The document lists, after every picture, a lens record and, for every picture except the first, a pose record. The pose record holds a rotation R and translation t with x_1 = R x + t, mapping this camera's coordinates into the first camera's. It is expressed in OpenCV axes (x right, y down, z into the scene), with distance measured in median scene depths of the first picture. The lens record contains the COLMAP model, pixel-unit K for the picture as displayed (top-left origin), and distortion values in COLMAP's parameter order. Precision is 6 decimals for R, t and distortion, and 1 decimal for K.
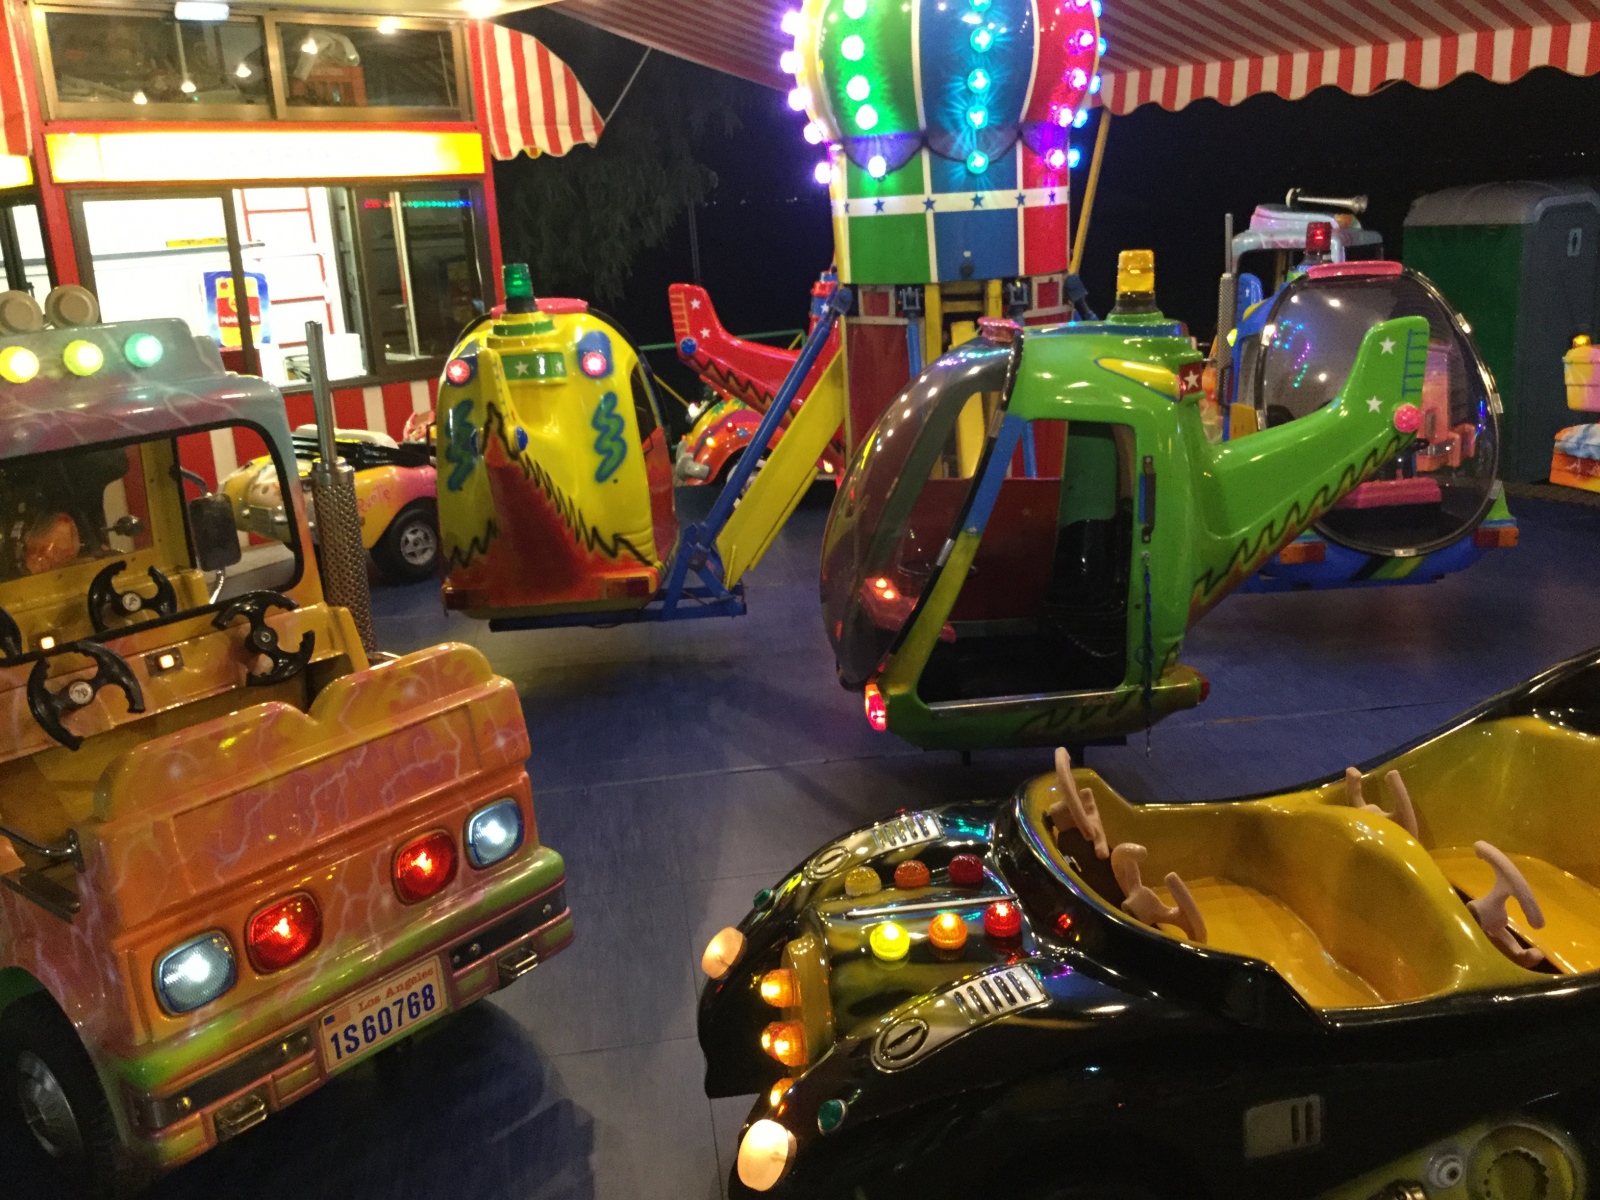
lens RADIAL K [[1454.9, 0, 800.0], [0, 1454.9, 600.0], [0, 0, 1]] dist [0.112260, -0.241050]
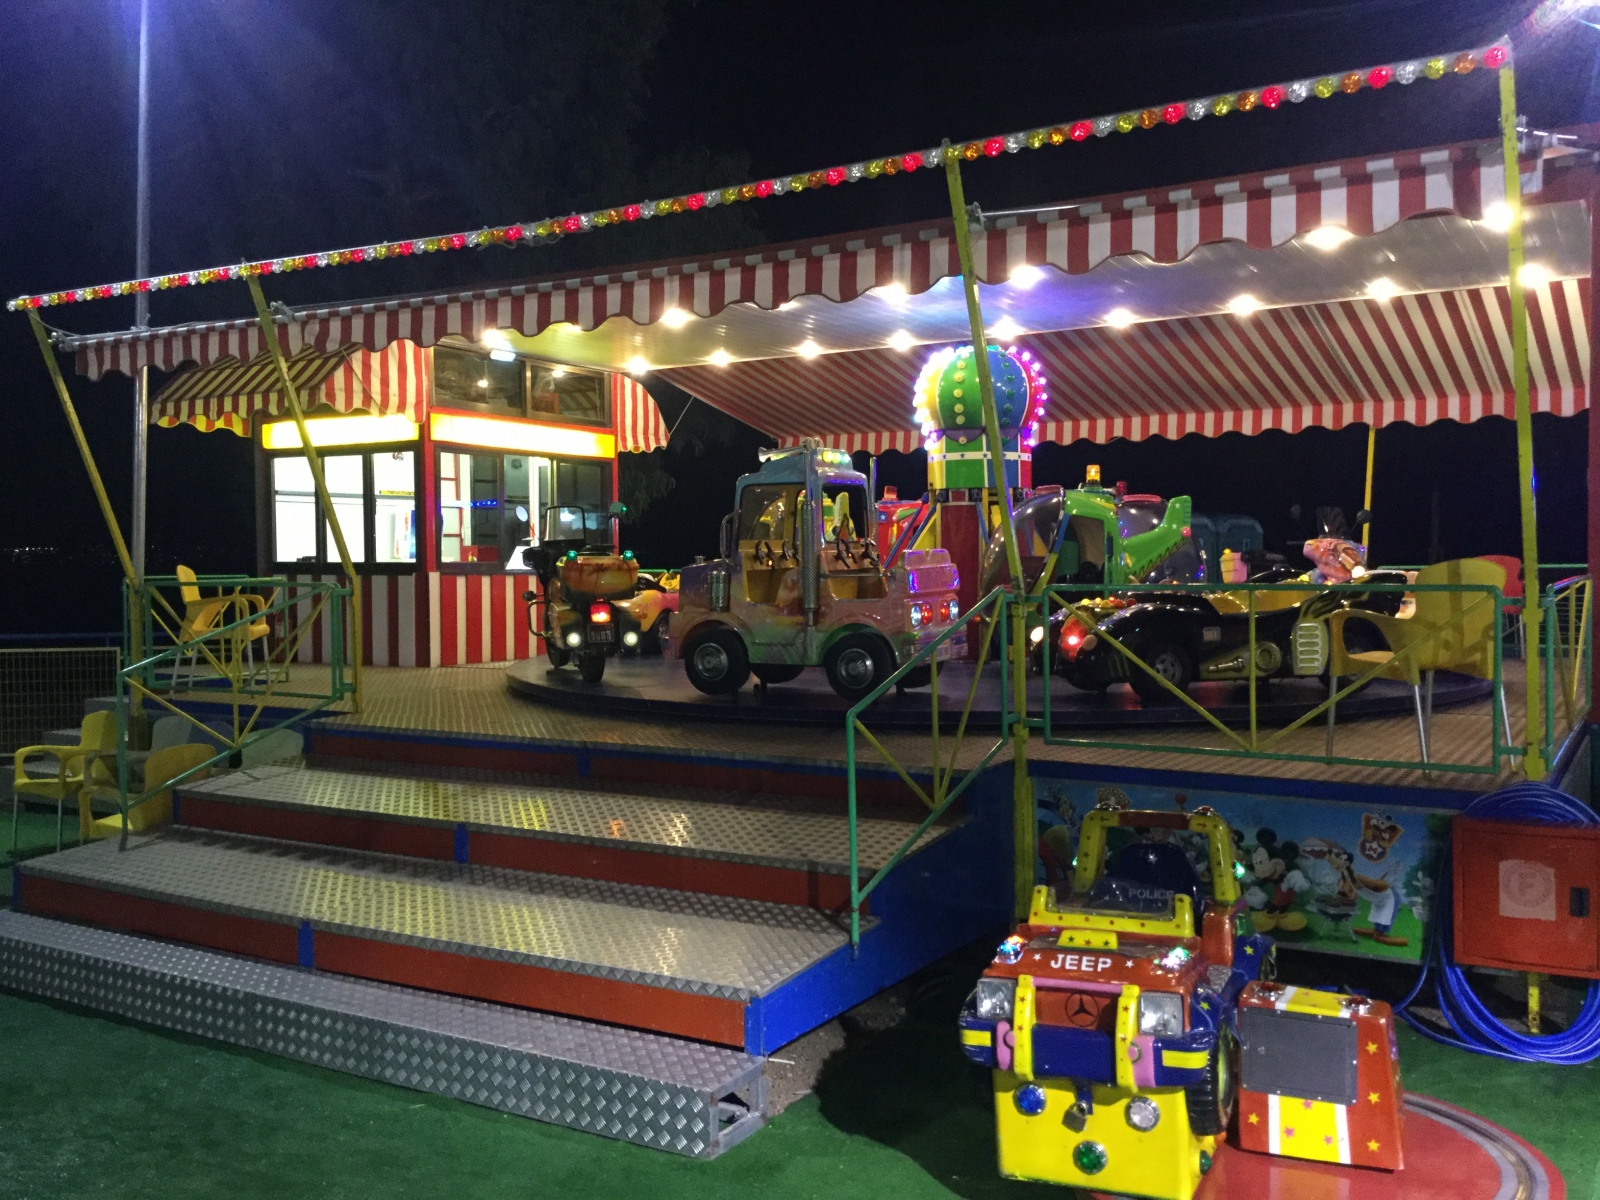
lens RADIAL K [[1431.6, 0, 800.0], [0, 1431.6, 600.0], [0, 0, 1]] dist [0.090664, -0.143679]
pose [[0.973333, 0.037850, 0.226253, -0.719053], [0.017972, 0.970680, -0.239704, 0.510270], [-0.228692, 0.237378, 0.944114, -1.078373]]
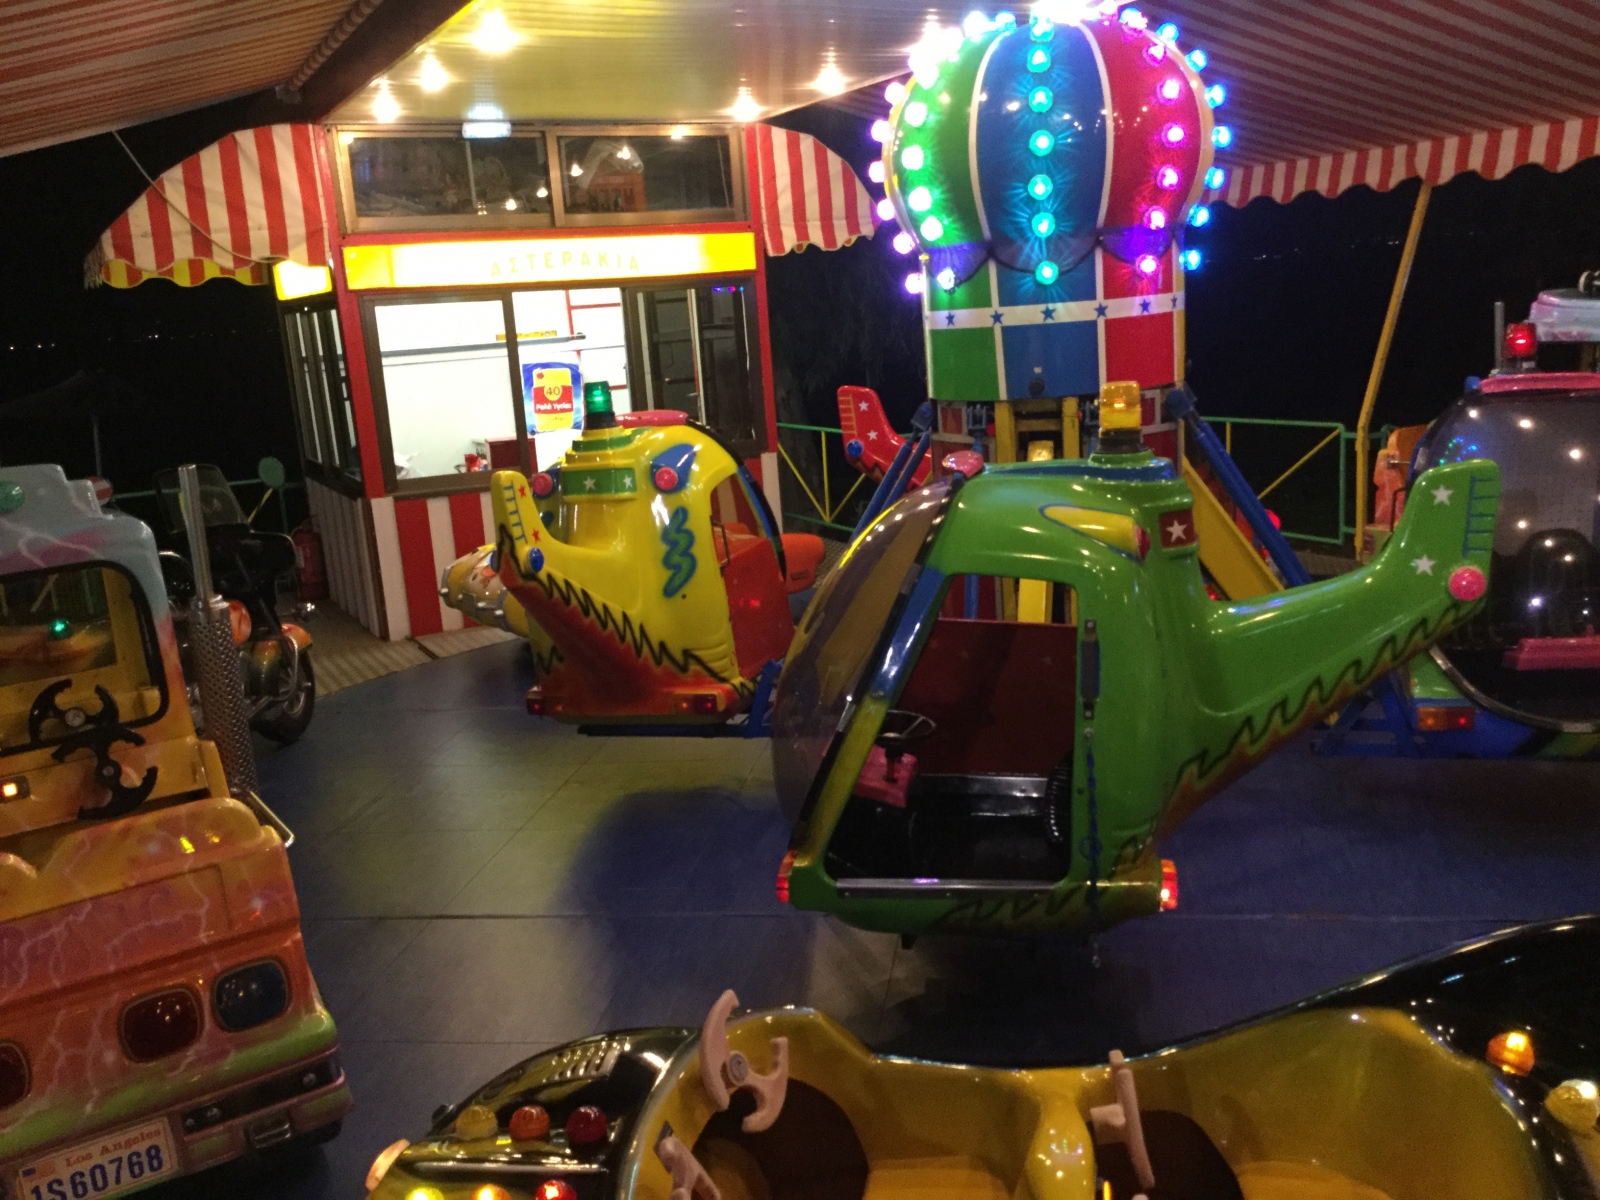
lens RADIAL K [[1431.6, 0, 800.0], [0, 1431.6, 600.0], [0, 0, 1]] dist [0.090664, -0.143679]
pose [[0.953649, 0.045731, -0.297426, 0.244832], [-0.057073, 0.997932, -0.029558, -0.056724], [0.295460, 0.045163, 0.954287, 0.100323]]
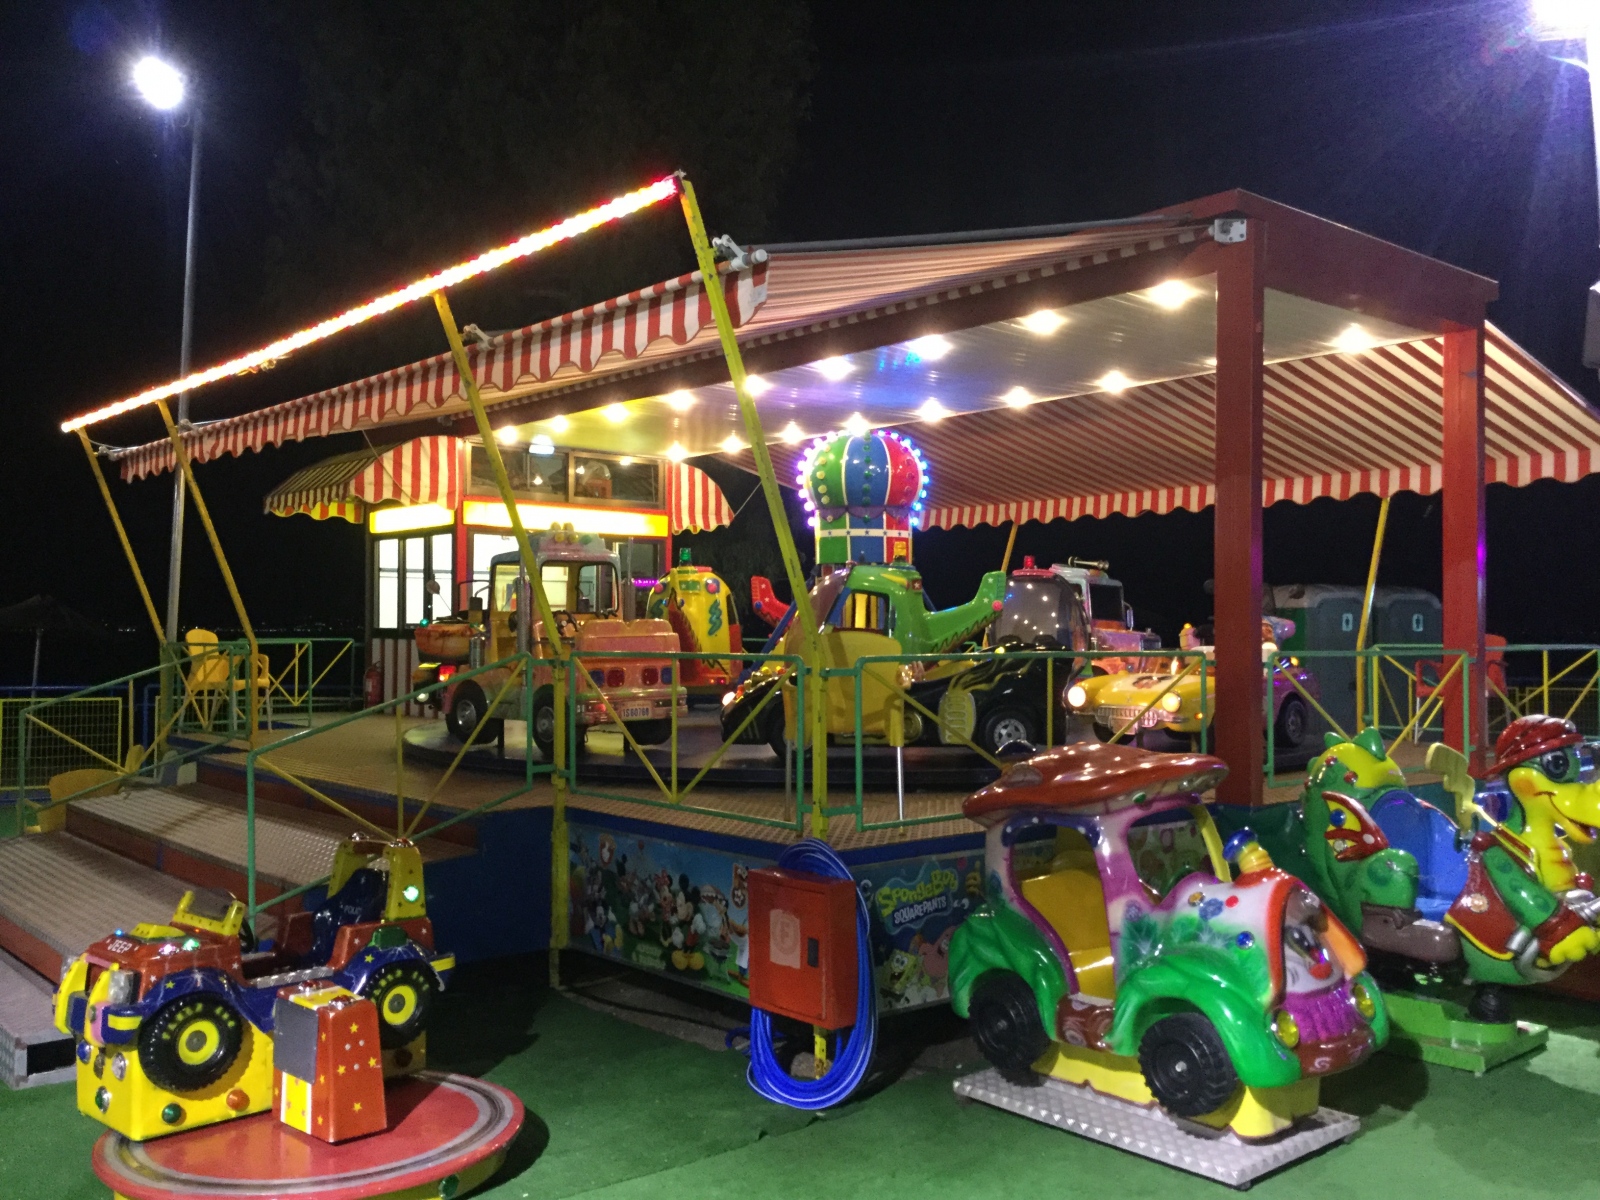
lens RADIAL K [[1427.2, 0, 800.0], [0, 1427.2, 600.0], [0, 0, 1]] dist [0.061658, -0.003415]
pose [[0.994257, 0.052712, -0.093141, 0.238924], [-0.076859, 0.957303, -0.278682, 0.532126], [0.074474, 0.284240, 0.955856, -1.327006]]
